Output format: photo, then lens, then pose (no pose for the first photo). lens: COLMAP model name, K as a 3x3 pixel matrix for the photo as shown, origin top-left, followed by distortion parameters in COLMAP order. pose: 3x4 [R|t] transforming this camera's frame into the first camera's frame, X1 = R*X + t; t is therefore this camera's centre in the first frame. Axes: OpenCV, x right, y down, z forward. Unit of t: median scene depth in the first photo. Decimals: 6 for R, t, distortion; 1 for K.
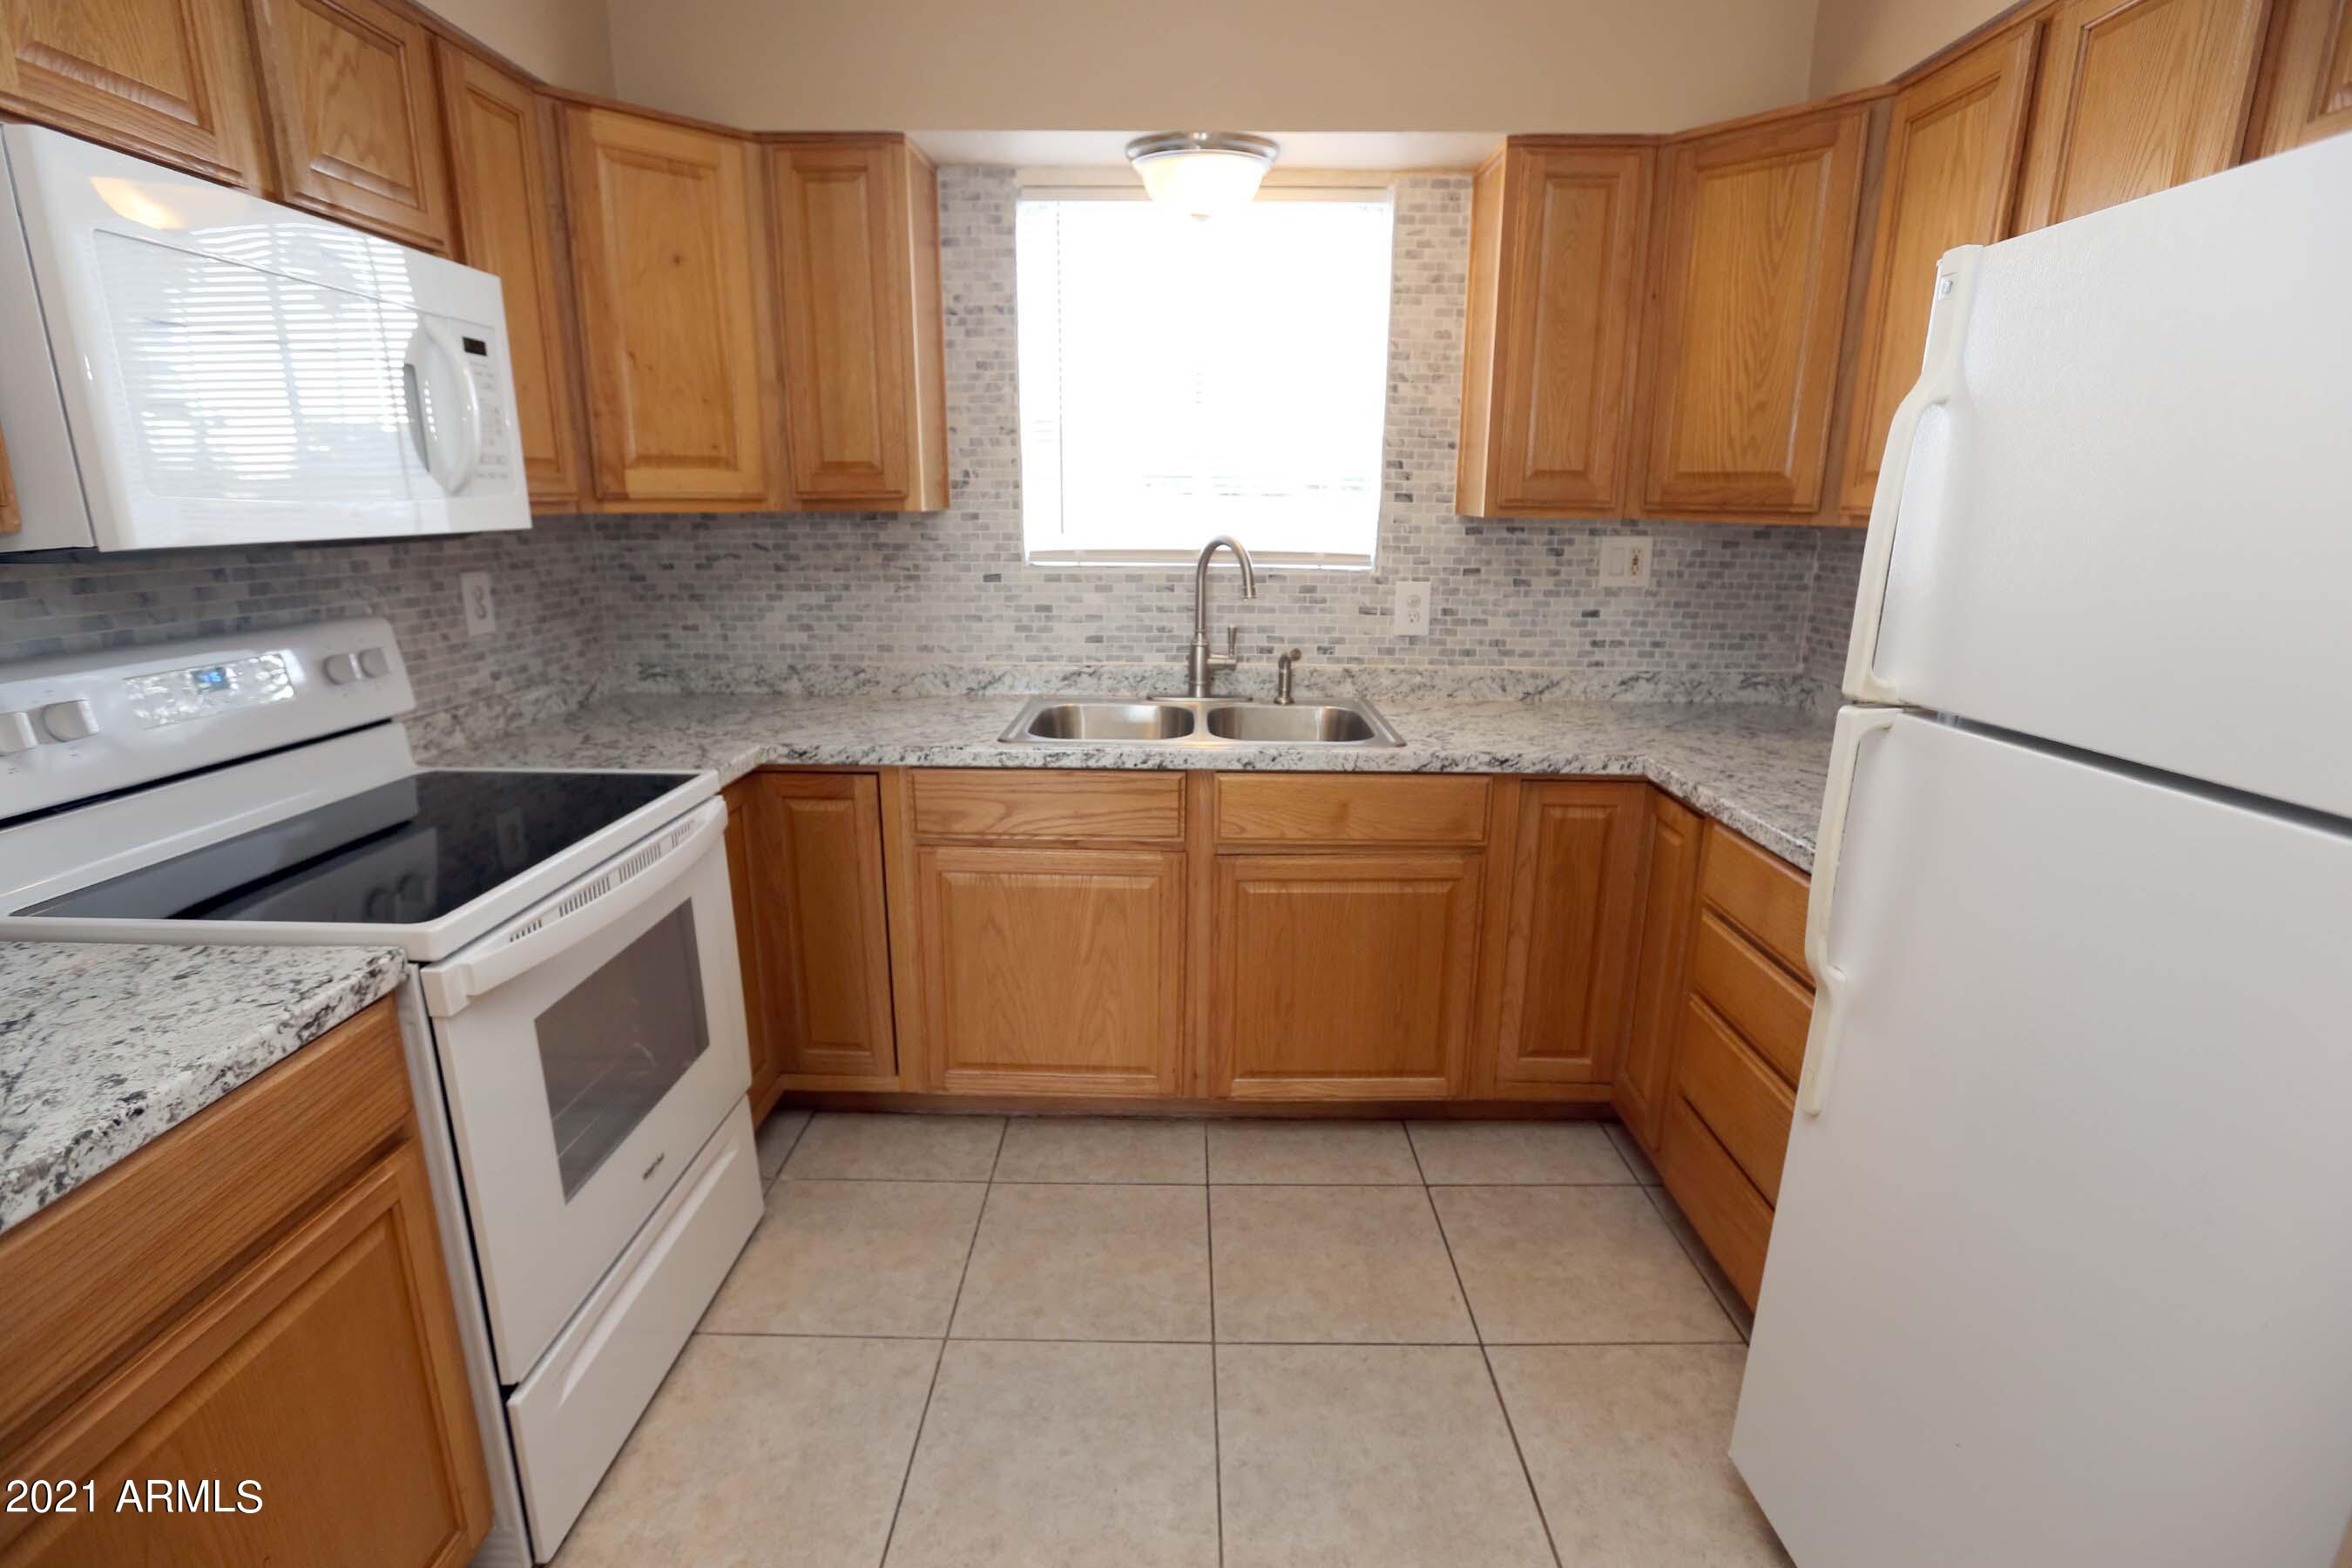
lens RADIAL K [[1088.7, 0, 1166.8], [0, 1088.7, 772.2], [0, 0, 1]] dist [-0.027089, 0.004235]
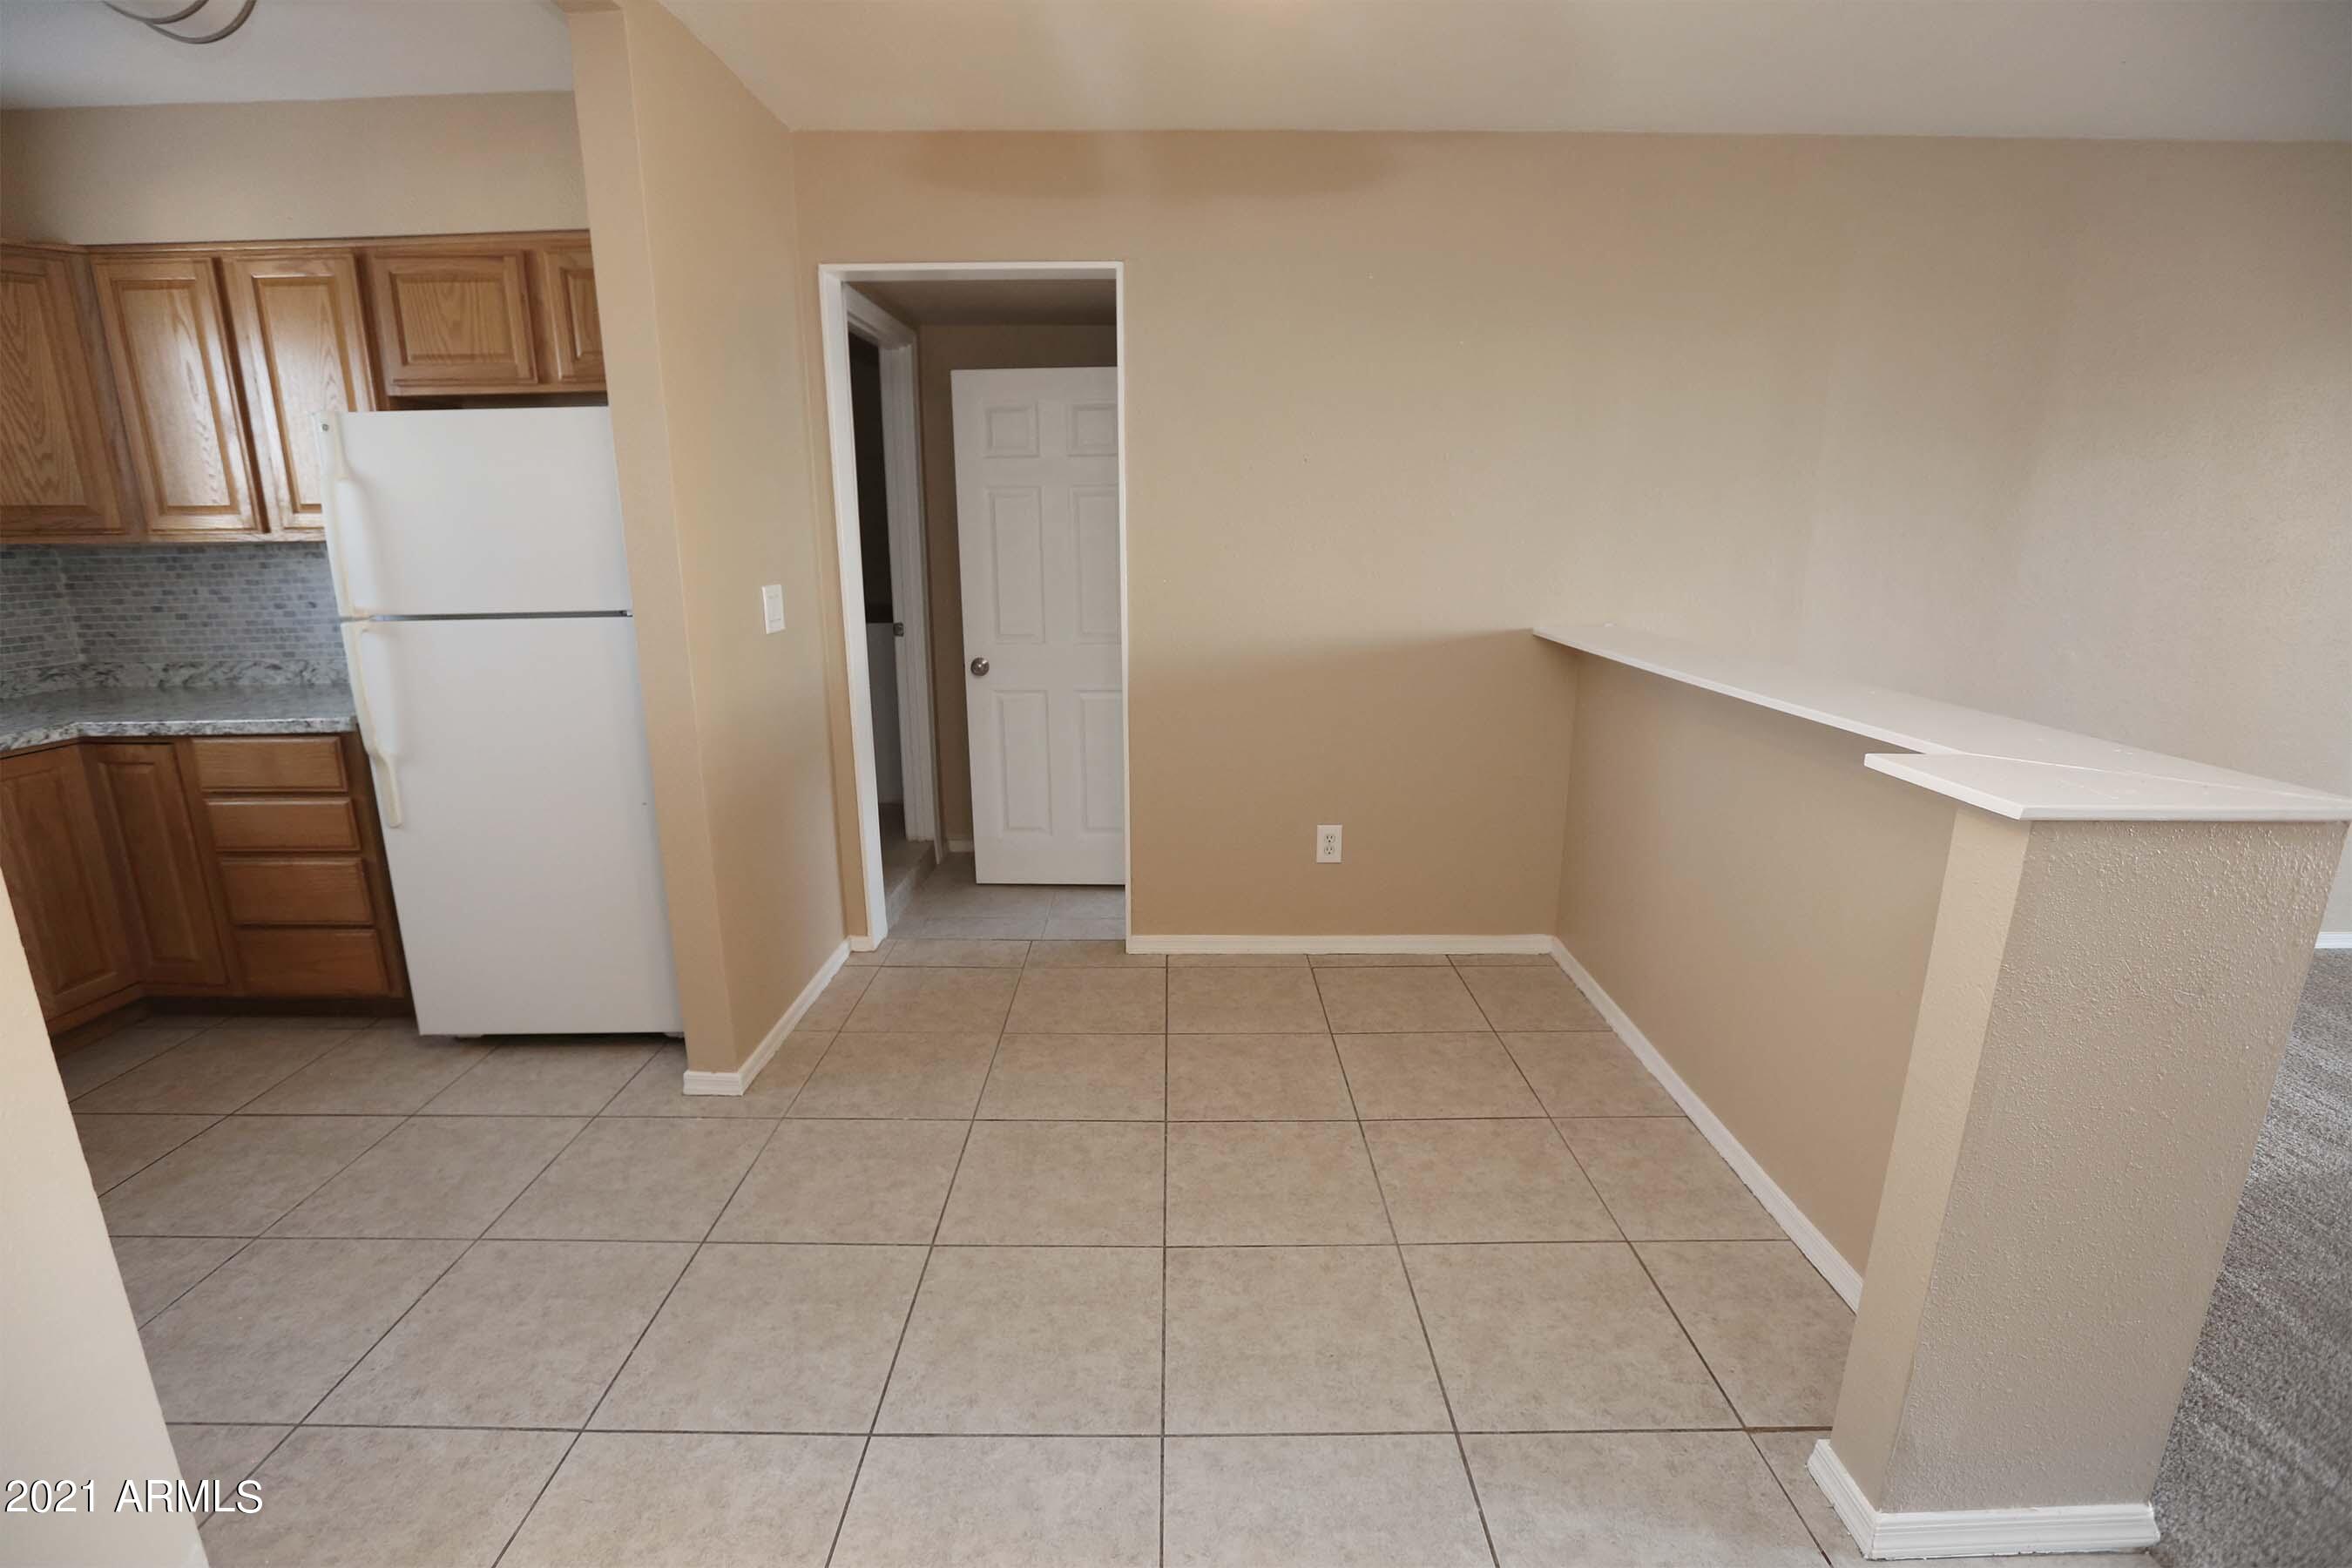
lens RADIAL K [[1088.7, 0, 1177.2], [0, 1088.7, 793.4], [0, 0, 1]] dist [-0.027089, 0.004235]
pose [[-0.017482, -0.243004, 0.969868, -0.715384], [0.242248, 0.940085, 0.239909, 0.067949], [-0.970057, 0.239142, 0.042433, -0.273477]]
